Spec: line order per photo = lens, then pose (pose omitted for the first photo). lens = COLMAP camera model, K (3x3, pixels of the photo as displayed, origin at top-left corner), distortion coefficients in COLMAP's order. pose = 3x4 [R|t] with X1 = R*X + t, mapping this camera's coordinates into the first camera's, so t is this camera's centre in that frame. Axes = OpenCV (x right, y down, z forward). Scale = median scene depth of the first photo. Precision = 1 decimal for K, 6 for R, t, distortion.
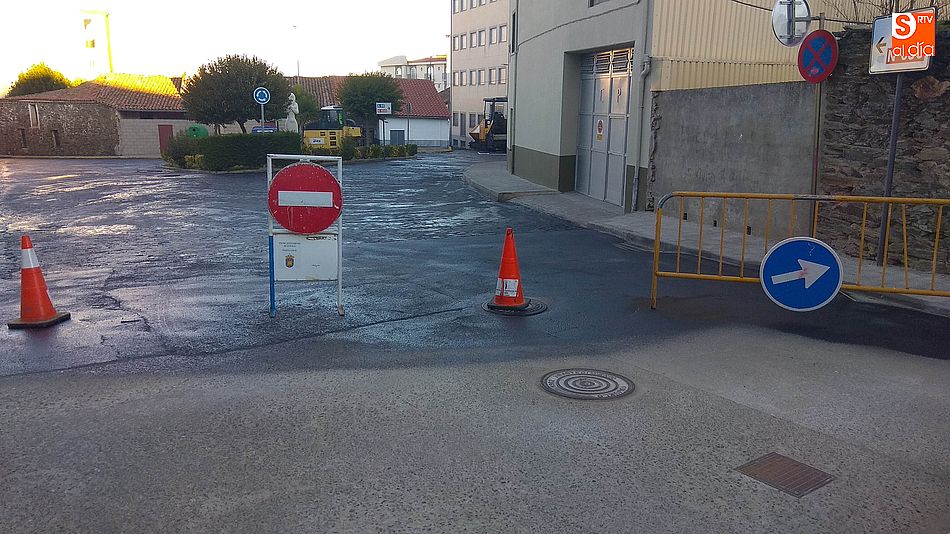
lens RADIAL K [[737.0, 0, 483.1], [0, 737.0, 268.2], [0, 0, 1]] dist [0.065481, -0.065493]
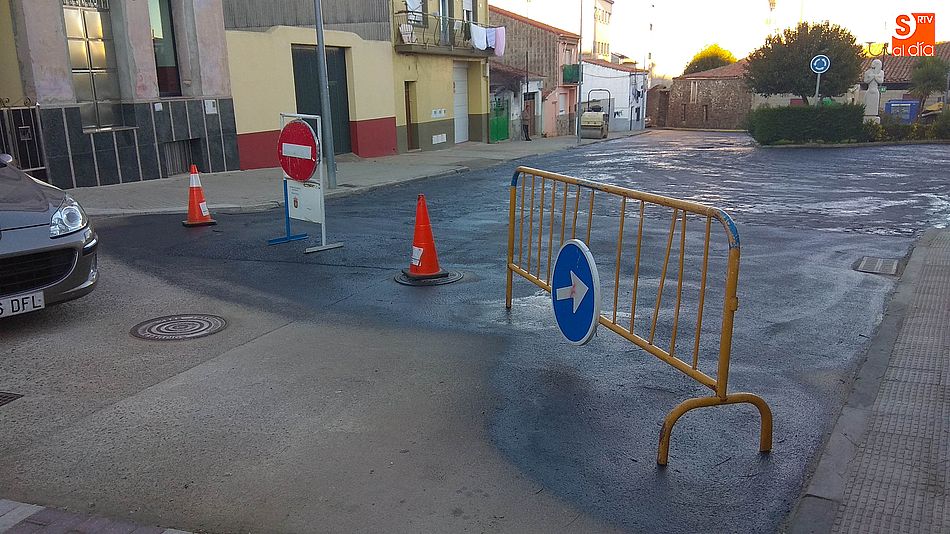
lens RADIAL K [[737.0, 0, 477.3], [0, 737.0, 271.1], [0, 0, 1]] dist [0.065481, -0.065493]
pose [[0.629661, 0.173749, -0.757191, 0.829896], [-0.146901, 0.983714, 0.103568, -0.066057], [0.762854, 0.046019, 0.644931, 0.437264]]
